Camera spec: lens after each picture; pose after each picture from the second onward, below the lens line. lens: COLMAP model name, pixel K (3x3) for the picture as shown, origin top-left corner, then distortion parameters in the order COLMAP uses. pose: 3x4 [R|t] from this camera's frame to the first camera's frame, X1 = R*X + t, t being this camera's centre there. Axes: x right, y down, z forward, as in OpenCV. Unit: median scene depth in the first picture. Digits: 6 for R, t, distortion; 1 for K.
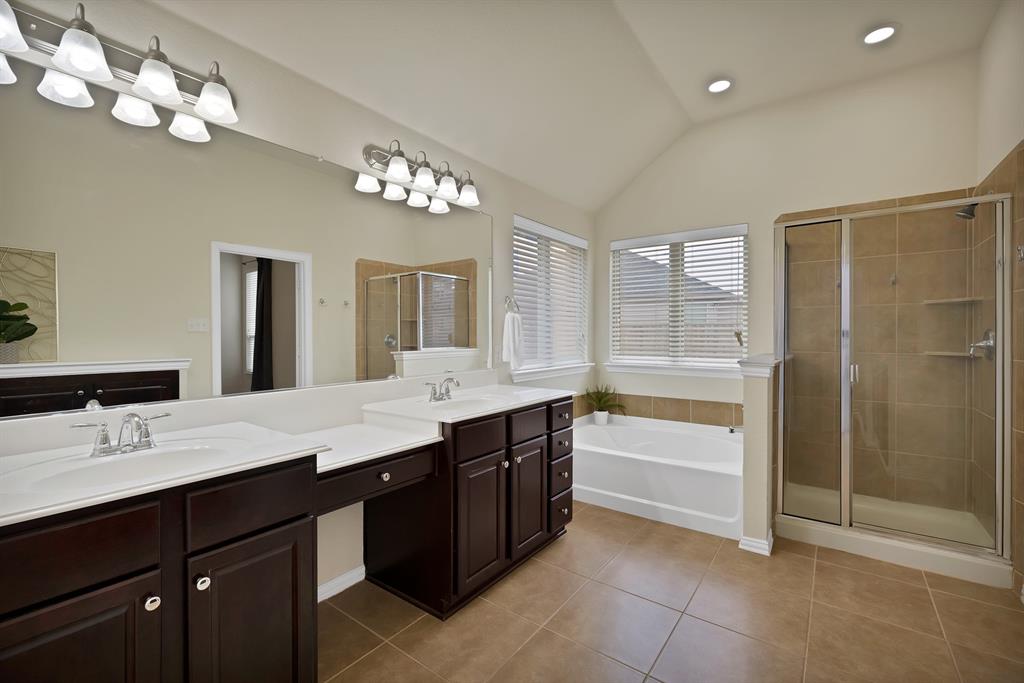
lens RADIAL K [[444.0, 0, 505.6], [0, 444.0, 344.0], [0, 0, 1]] dist [-0.003019, 0.000003]
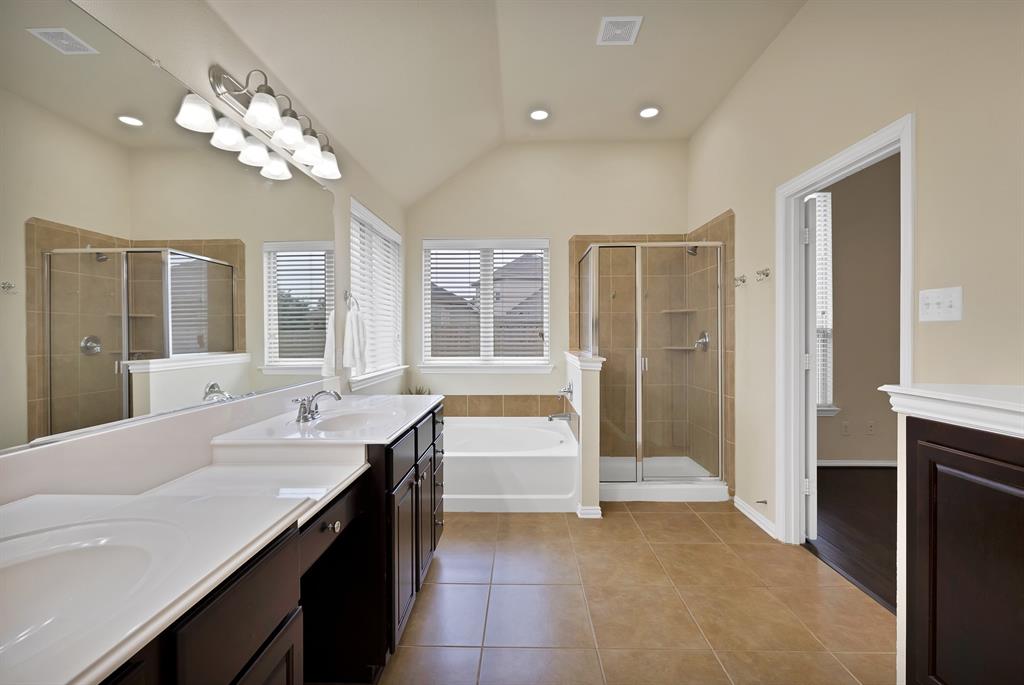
lens RADIAL K [[444.0, 0, 537.8], [0, 444.0, 342.7], [0, 0, 1]] dist [-0.003019, 0.000003]
pose [[0.808888, -0.011635, 0.587848, -0.211477], [0.014928, 0.999888, -0.000751, -0.001040], [-0.587774, 0.009383, 0.808971, 0.101842]]
